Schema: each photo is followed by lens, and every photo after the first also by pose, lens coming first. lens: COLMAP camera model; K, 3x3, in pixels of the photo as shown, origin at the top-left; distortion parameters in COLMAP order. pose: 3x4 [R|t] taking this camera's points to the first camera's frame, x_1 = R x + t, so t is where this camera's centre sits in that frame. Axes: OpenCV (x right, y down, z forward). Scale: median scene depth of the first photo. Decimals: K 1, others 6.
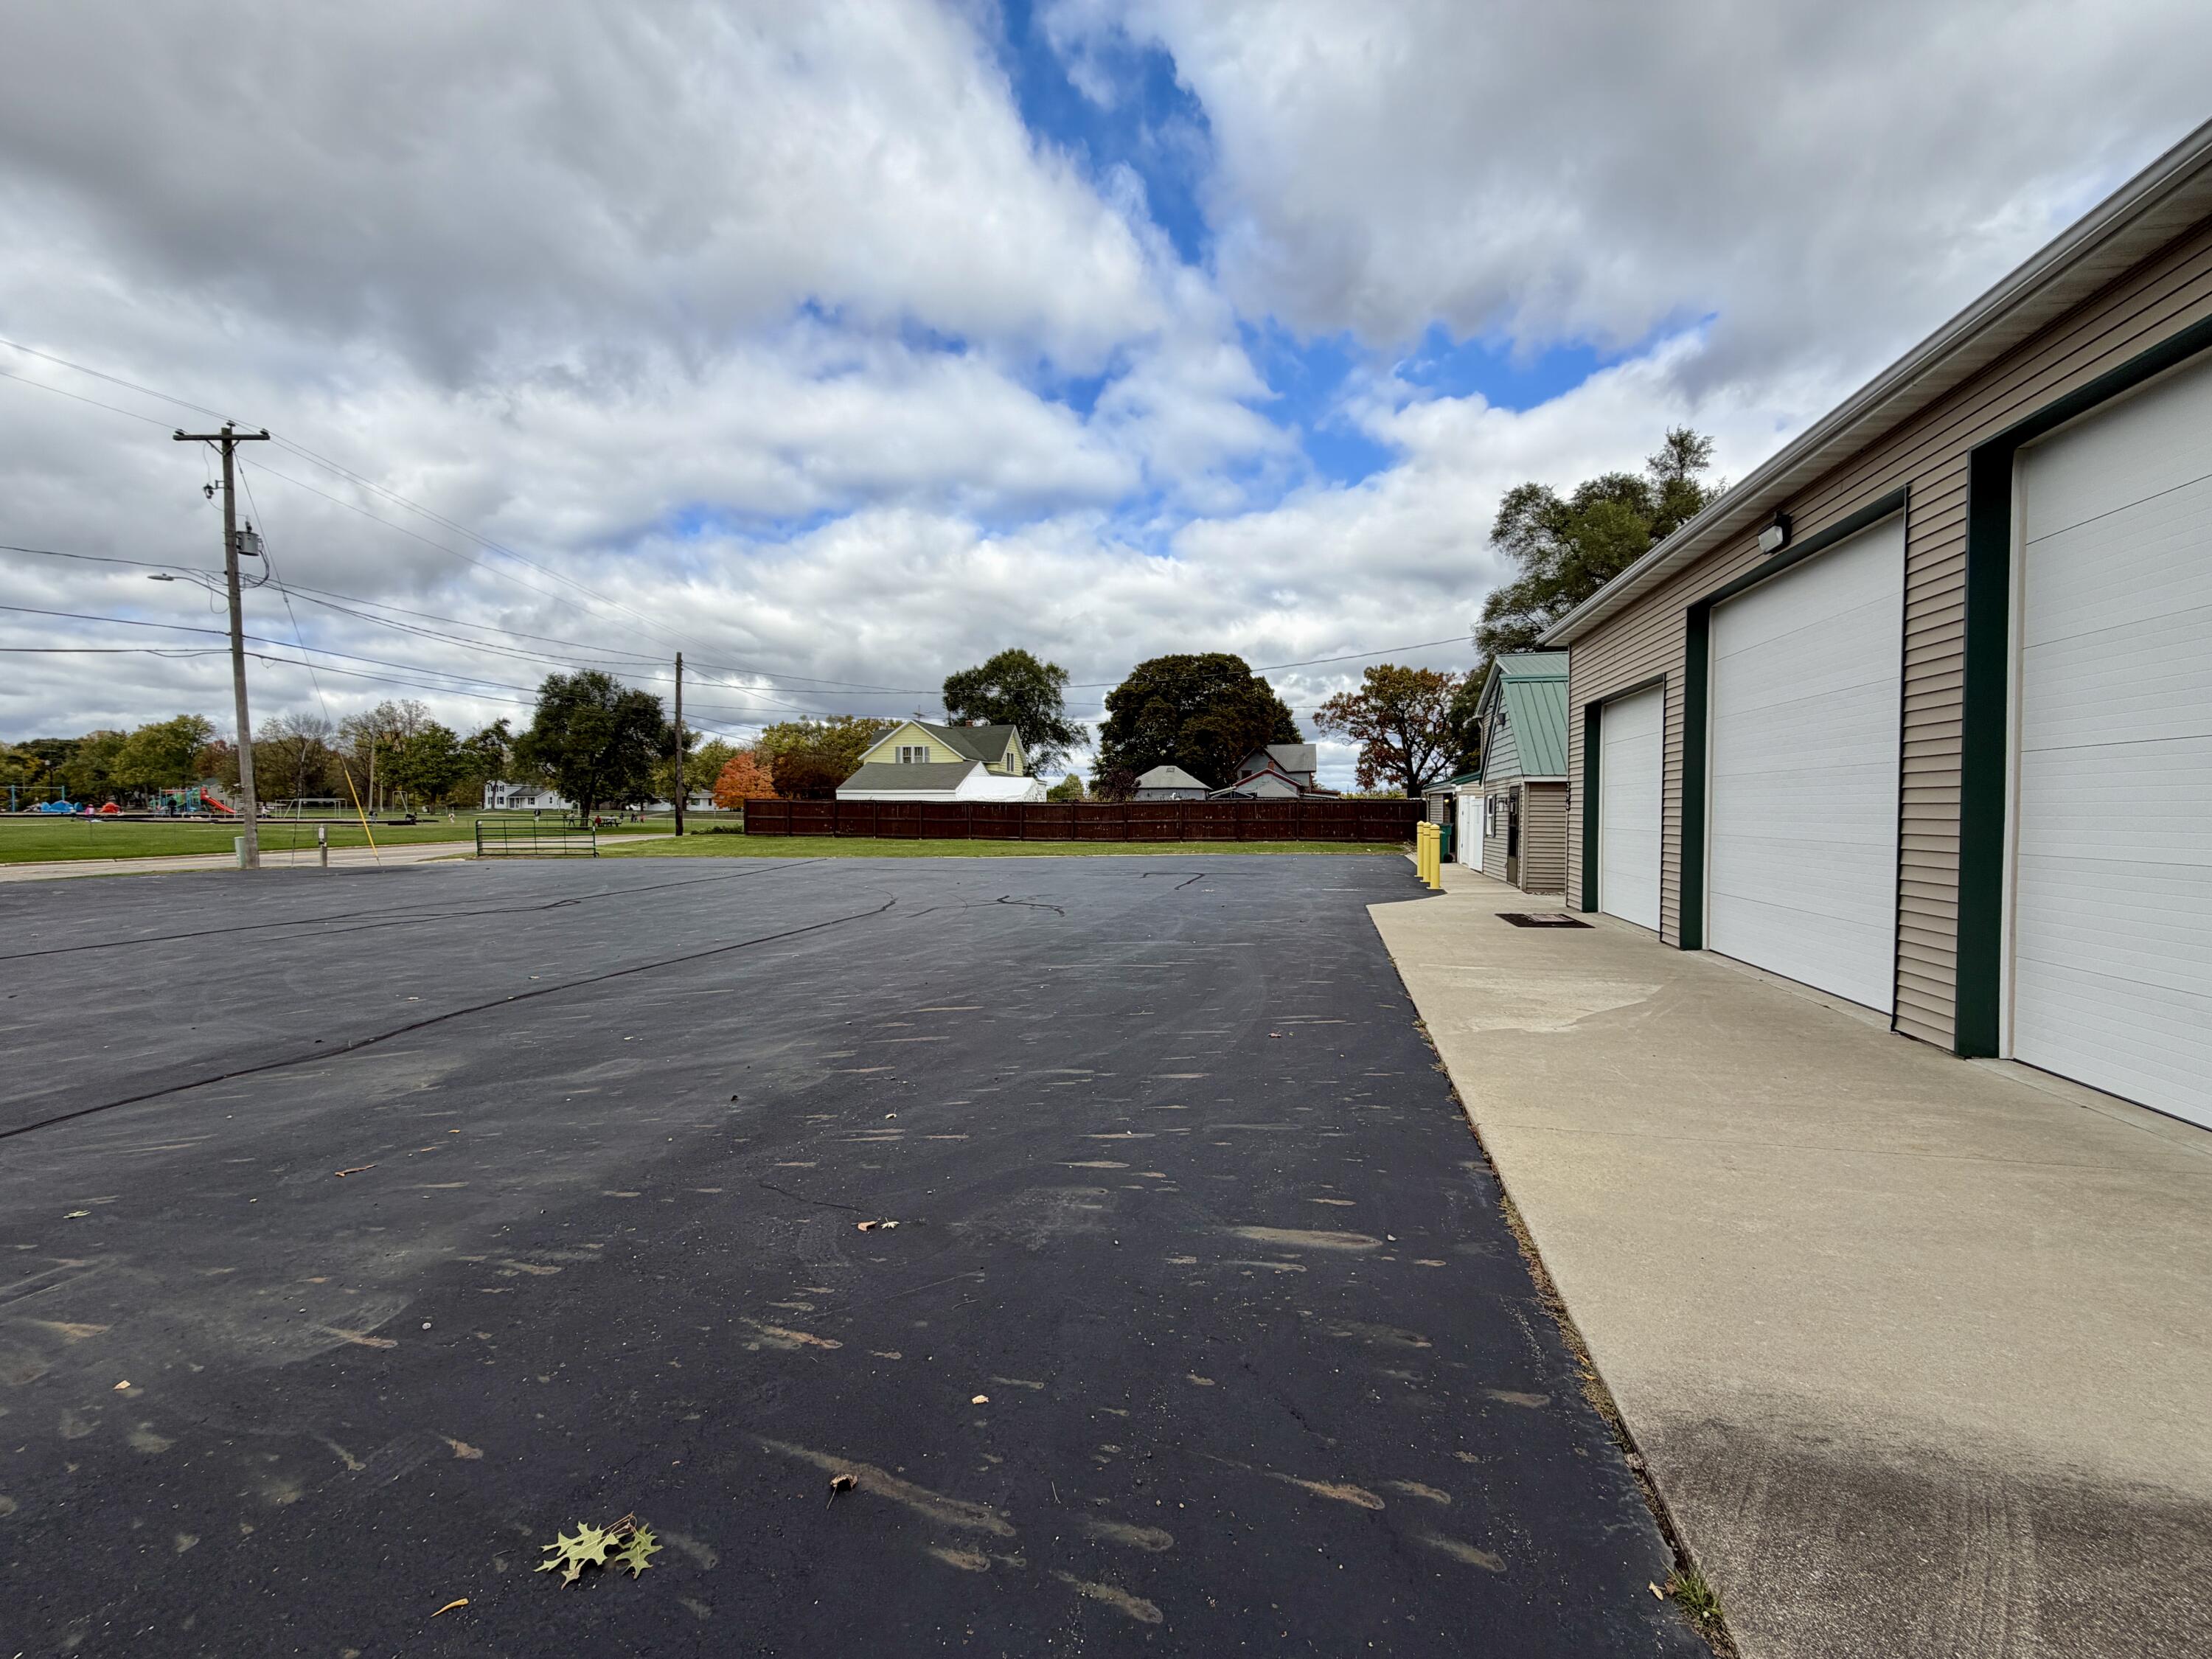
lens RADIAL K [[888.1, 0, 1090.7], [0, 888.1, 814.7], [0, 0, 1]] dist [0.000962, 0.000508]
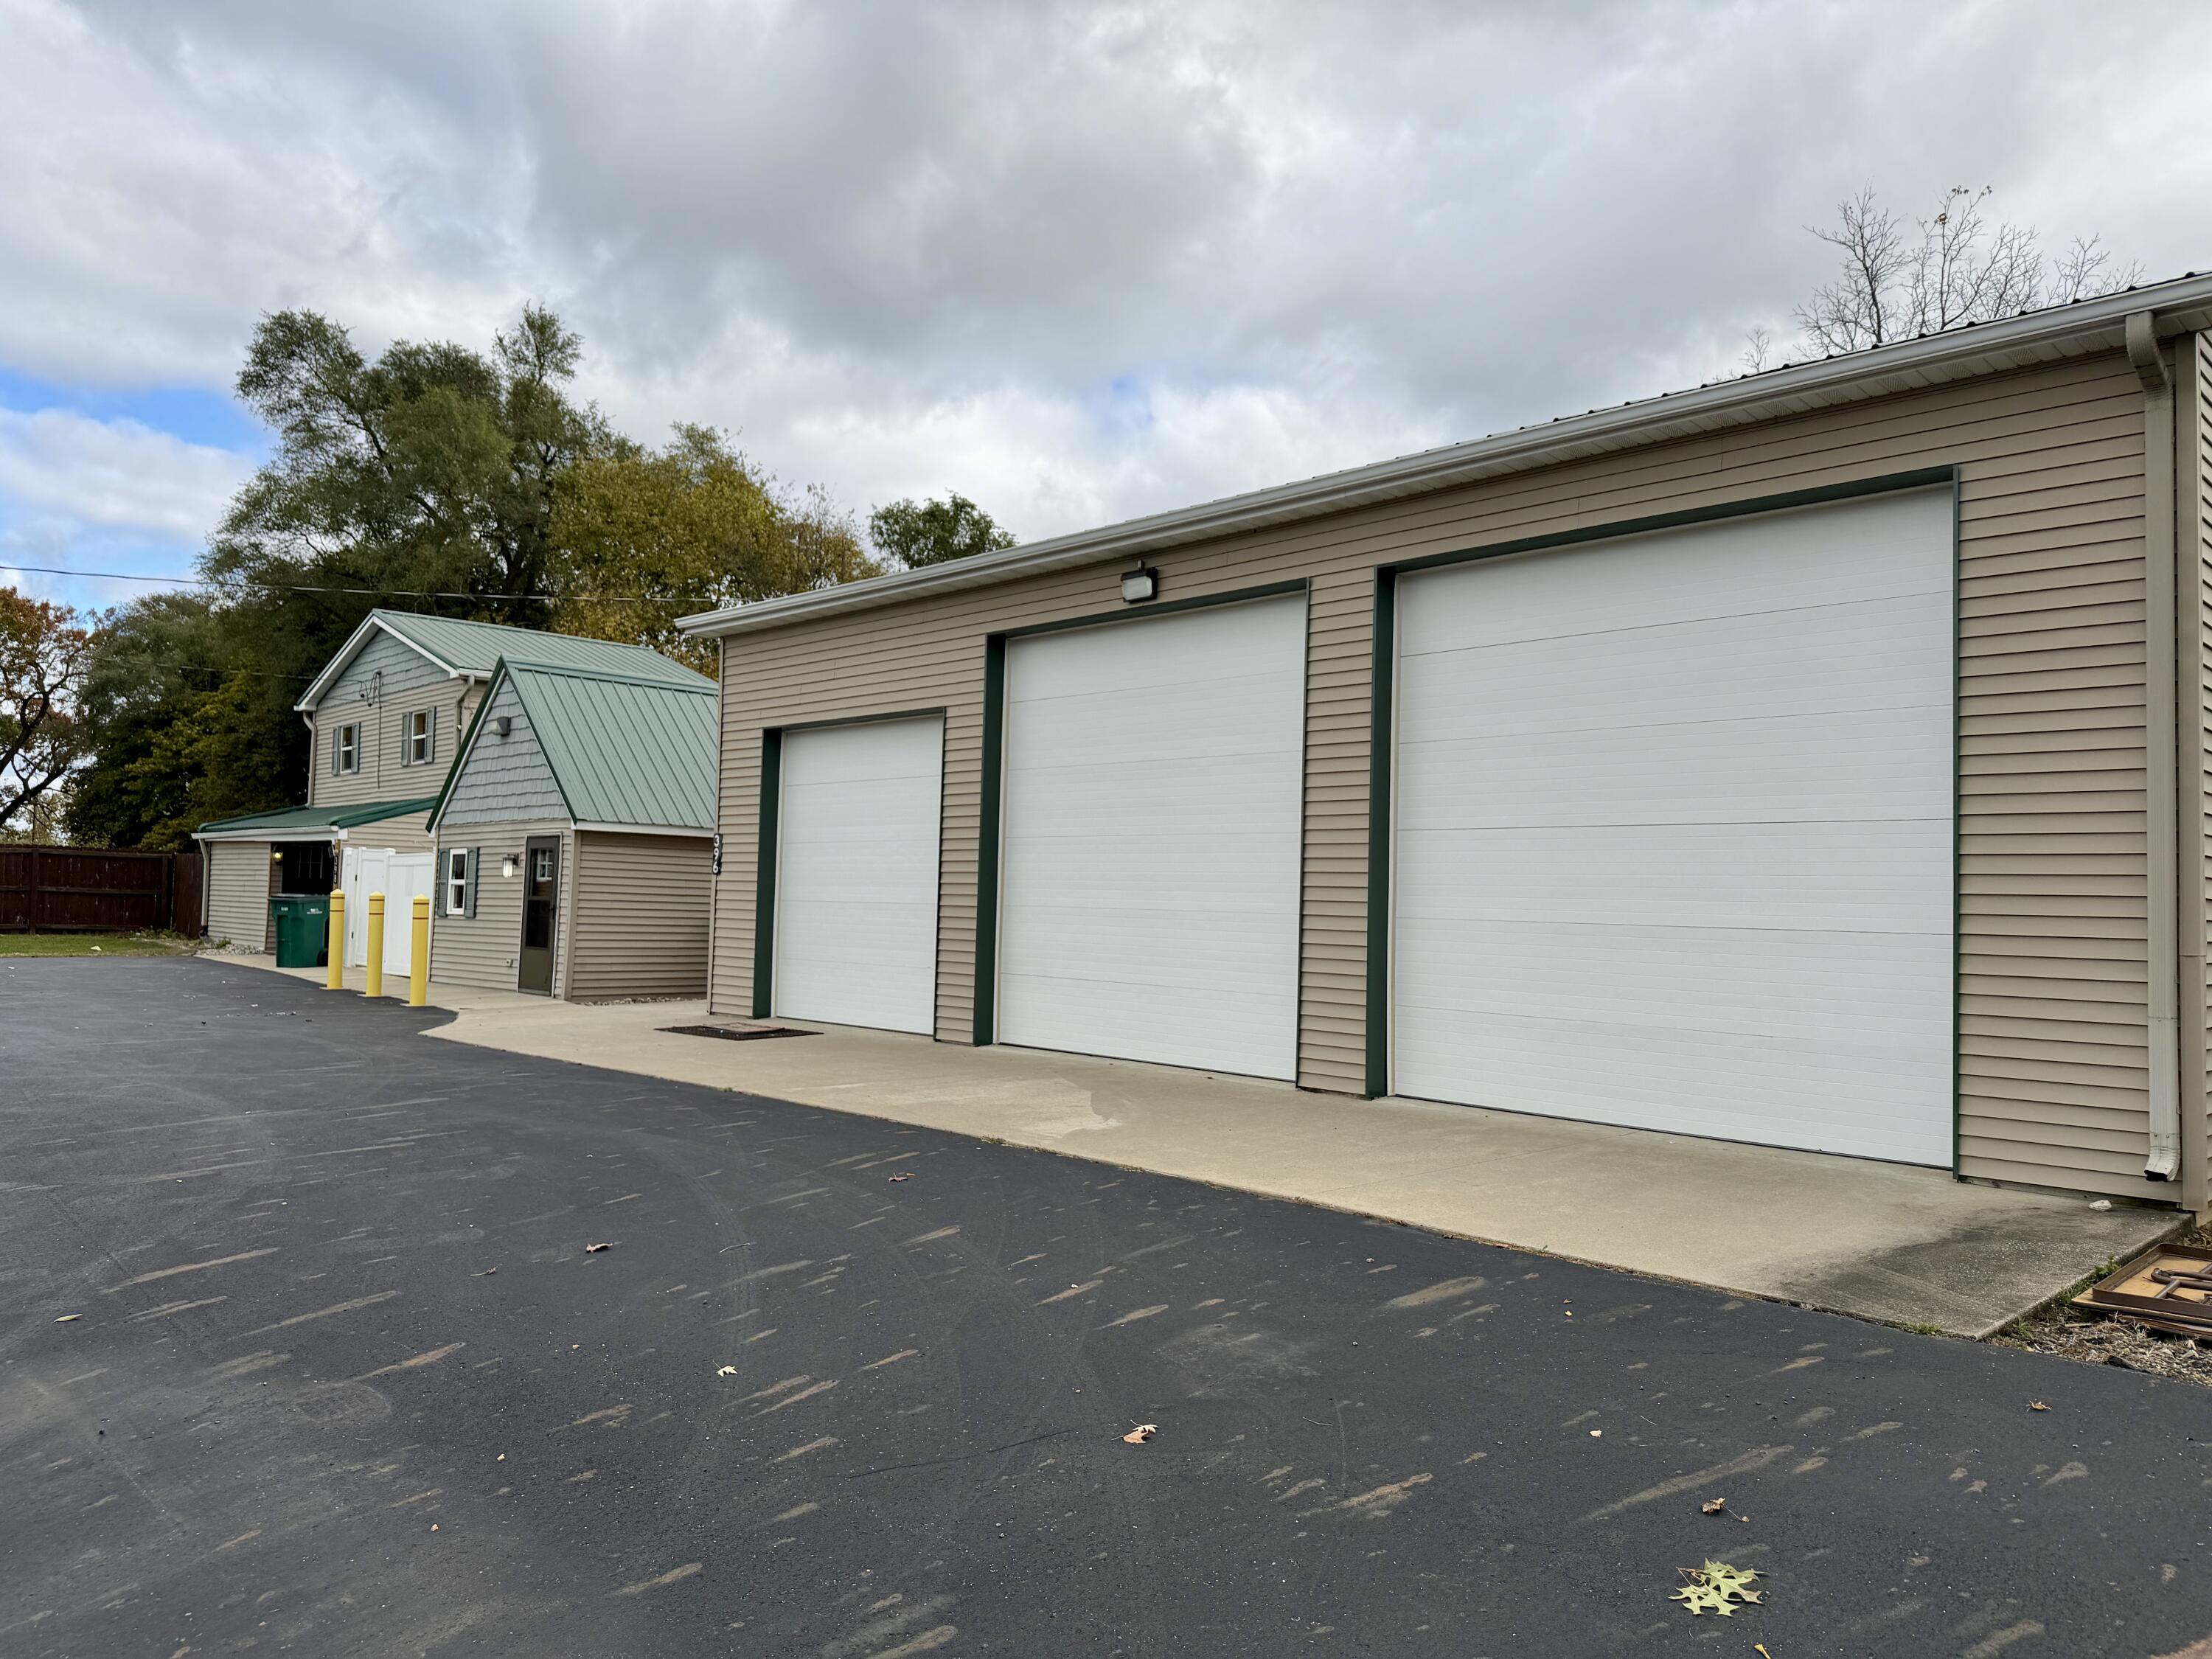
lens RADIAL K [[1562.5, 0, 1108.0], [0, 1562.5, 839.5], [0, 0, 1]] dist [0.032986, -0.037903]
pose [[0.521022, 0.045775, 0.852315, -0.894096], [-0.018959, 0.998935, -0.042060, 0.034000], [-0.853333, 0.005755, 0.521335, 0.247746]]
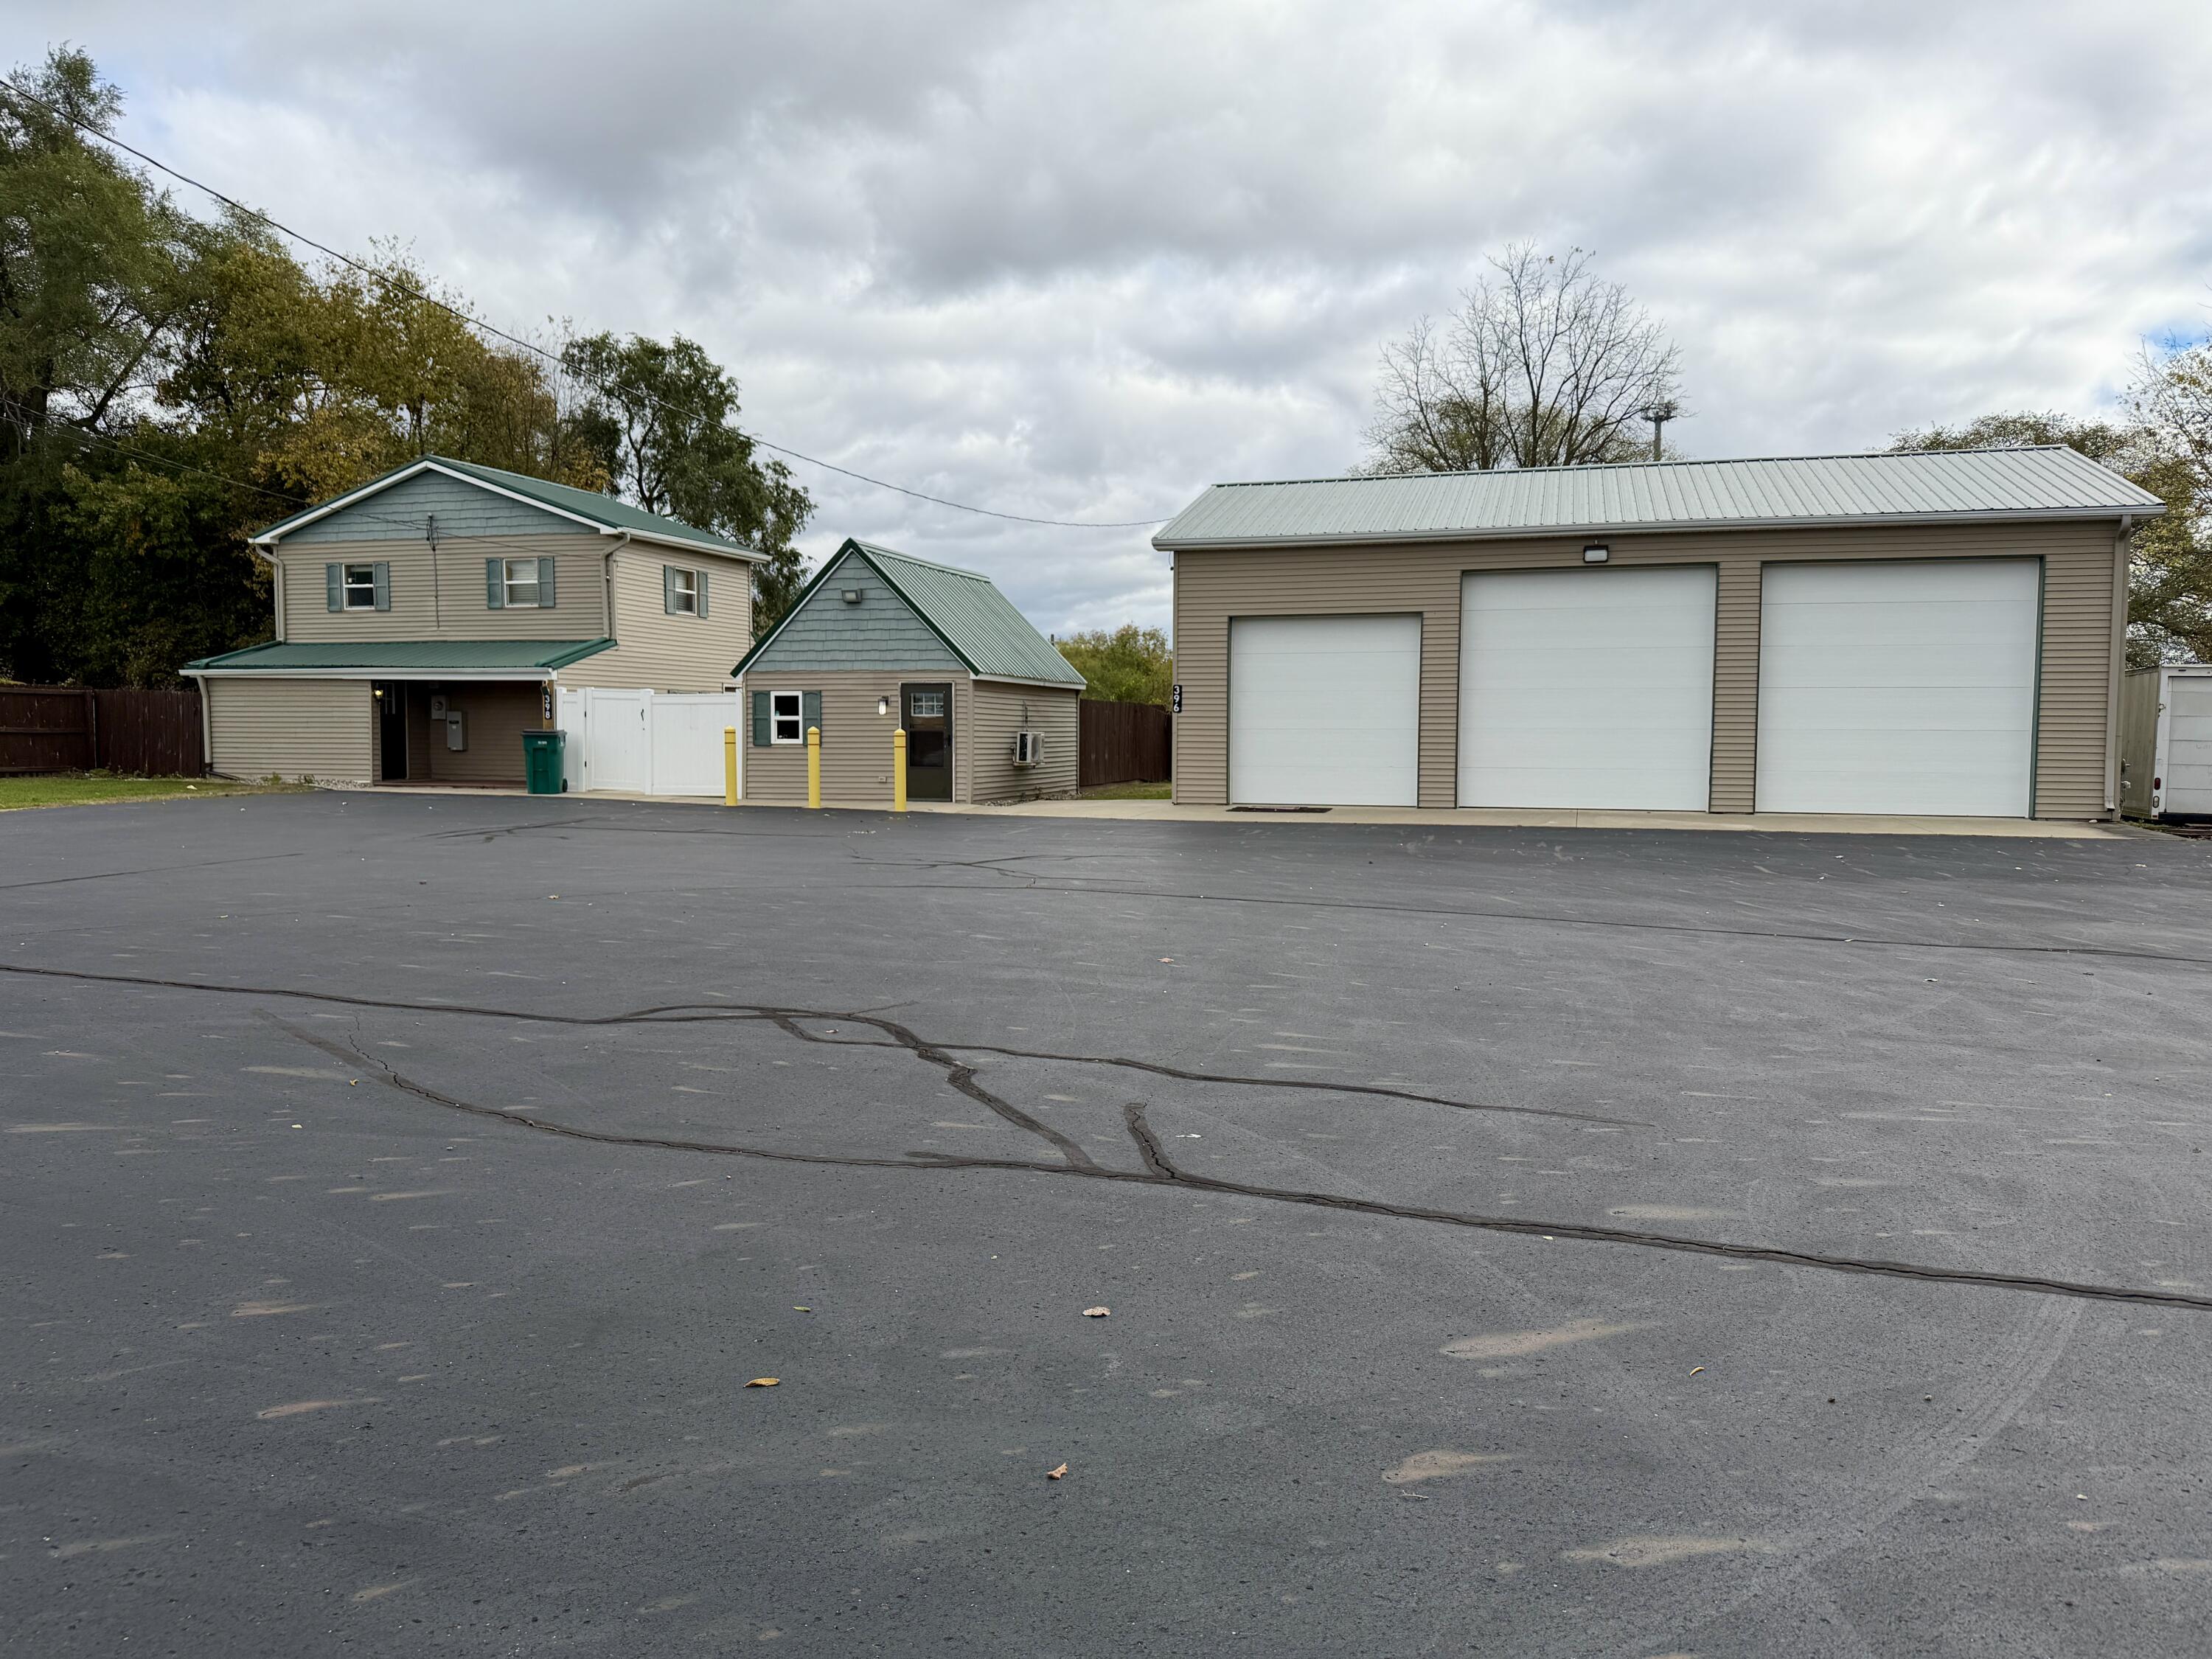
lens RADIAL K [[1562.5, 0, 1102.1], [0, 1562.5, 846.0], [0, 0, 1]] dist [0.032986, -0.037903]
pose [[0.034800, -0.077875, 0.996356, -3.359876], [-0.000606, 0.996958, 0.077943, 0.022278], [-0.999394, -0.003316, 0.034647, 2.639433]]
